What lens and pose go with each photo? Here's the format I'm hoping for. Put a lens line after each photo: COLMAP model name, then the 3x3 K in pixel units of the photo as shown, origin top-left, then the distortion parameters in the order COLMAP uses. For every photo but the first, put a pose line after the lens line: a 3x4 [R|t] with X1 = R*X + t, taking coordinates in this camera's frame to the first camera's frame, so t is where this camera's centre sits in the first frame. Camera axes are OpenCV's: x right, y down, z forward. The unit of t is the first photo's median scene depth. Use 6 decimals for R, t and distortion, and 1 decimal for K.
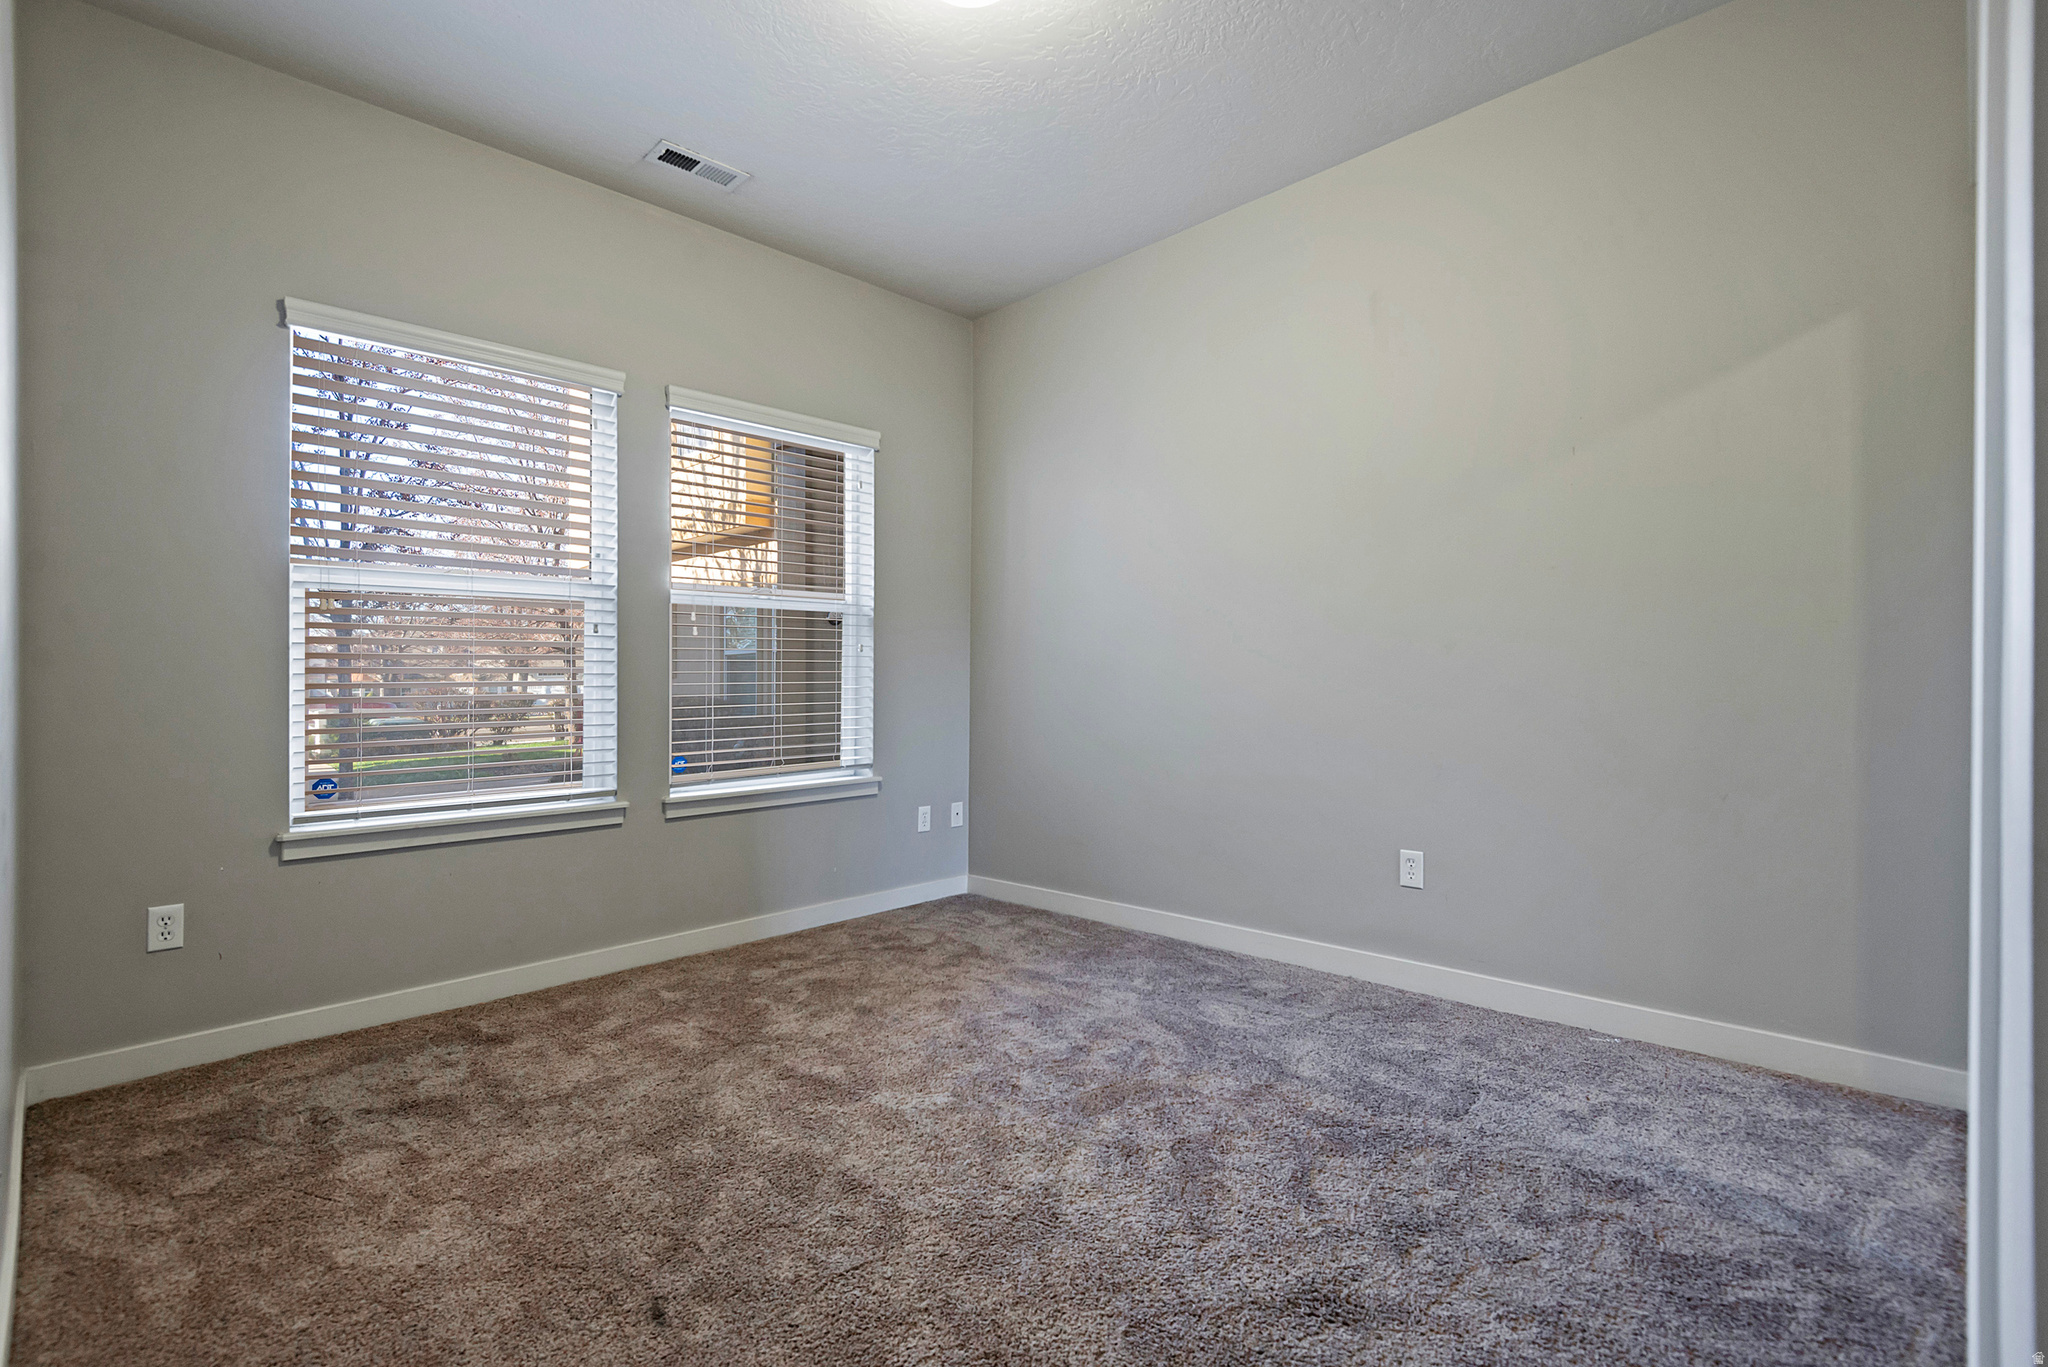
lens RADIAL K [[941.6, 0, 1016.6], [0, 941.6, 694.0], [0, 0, 1]] dist [0.031485, -0.022016]
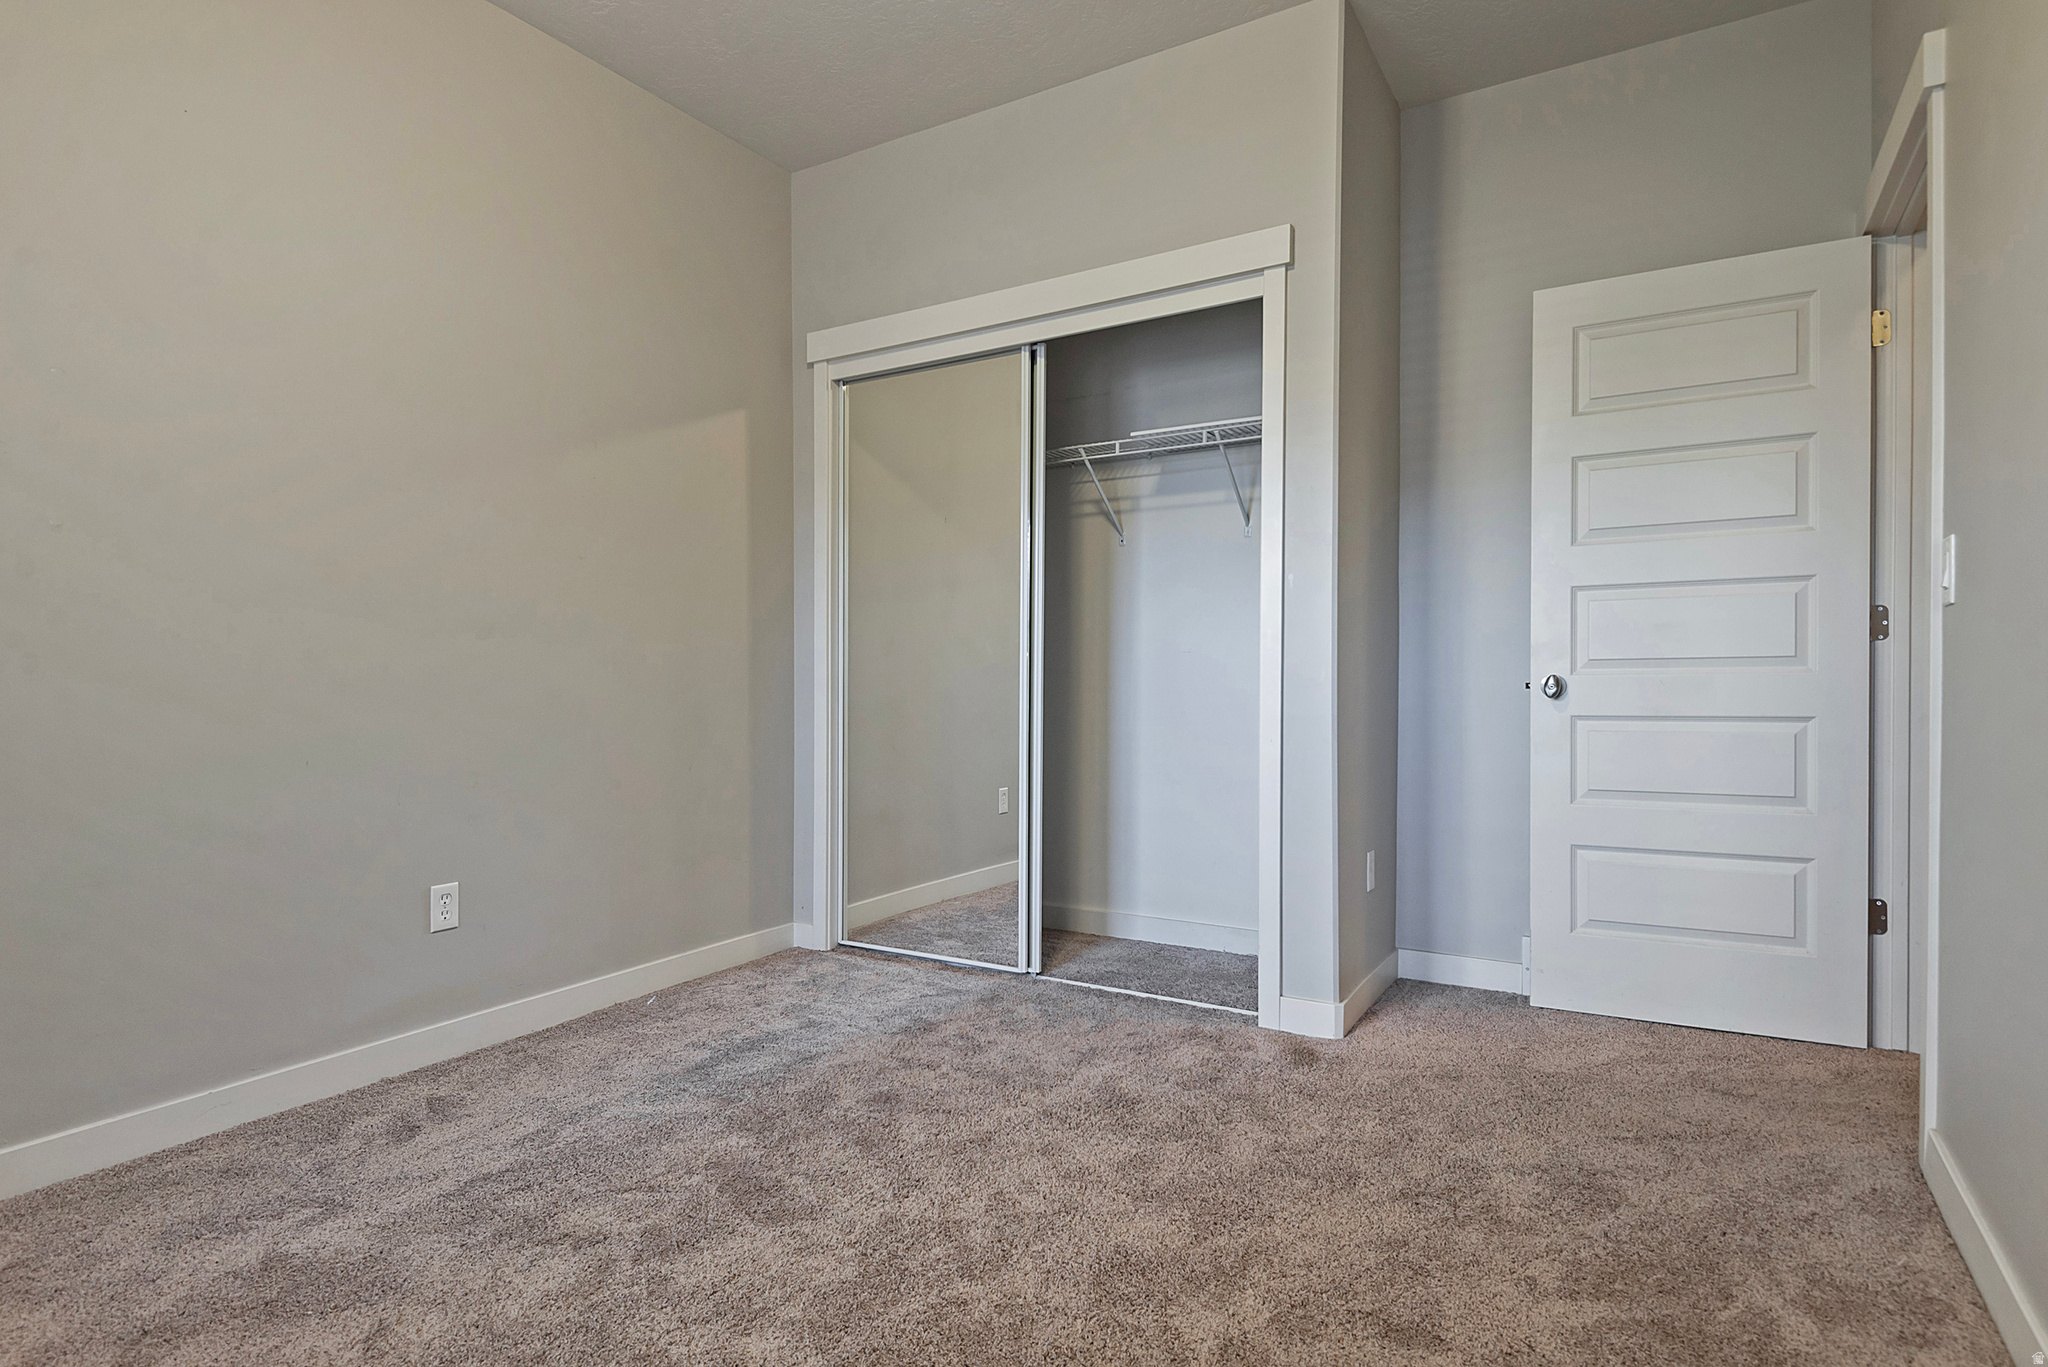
lens RADIAL K [[1113.4, 0, 1008.3], [0, 1113.4, 663.6], [0, 0, 1]] dist [0.038154, -0.033249]
pose [[-0.221352, 0.012896, 0.975109, -0.829848], [0.021105, 0.999742, -0.008430, -0.006098], [-0.974966, 0.018714, -0.221567, 0.982653]]
